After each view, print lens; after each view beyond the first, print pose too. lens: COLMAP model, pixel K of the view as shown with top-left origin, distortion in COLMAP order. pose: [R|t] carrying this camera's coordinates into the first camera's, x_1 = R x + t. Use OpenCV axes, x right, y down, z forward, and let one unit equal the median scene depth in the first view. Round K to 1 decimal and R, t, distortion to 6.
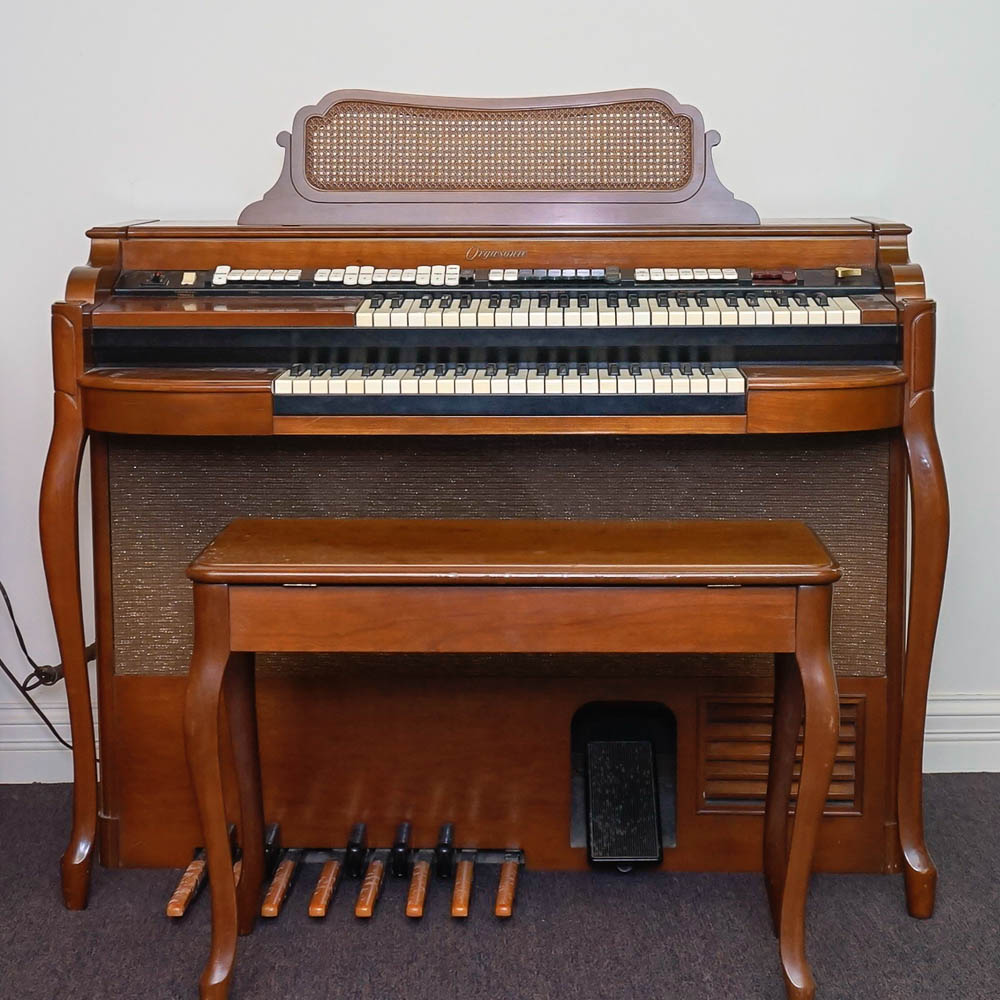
lens RADIAL K [[2002.3, 0, 498.0], [0, 2002.3, 493.1], [0, 0, 1]] dist [0.014374, 0.000000]
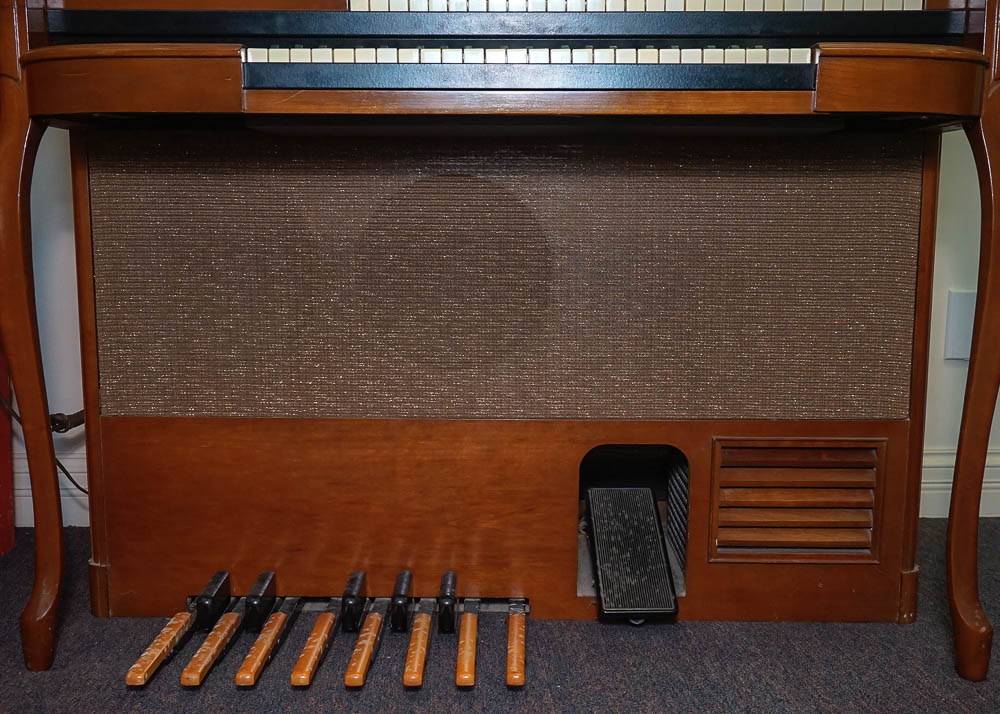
lens RADIAL K [[1118.7, 0, 507.0], [0, 1118.7, 358.2], [0, 0, 1]] dist [-0.010953, 0.000000]
pose [[0.999537, 0.005298, 0.029967, -0.015289], [-0.005244, 0.999984, -0.001897, 0.066773], [-0.029976, 0.001739, 0.999549, 0.488941]]
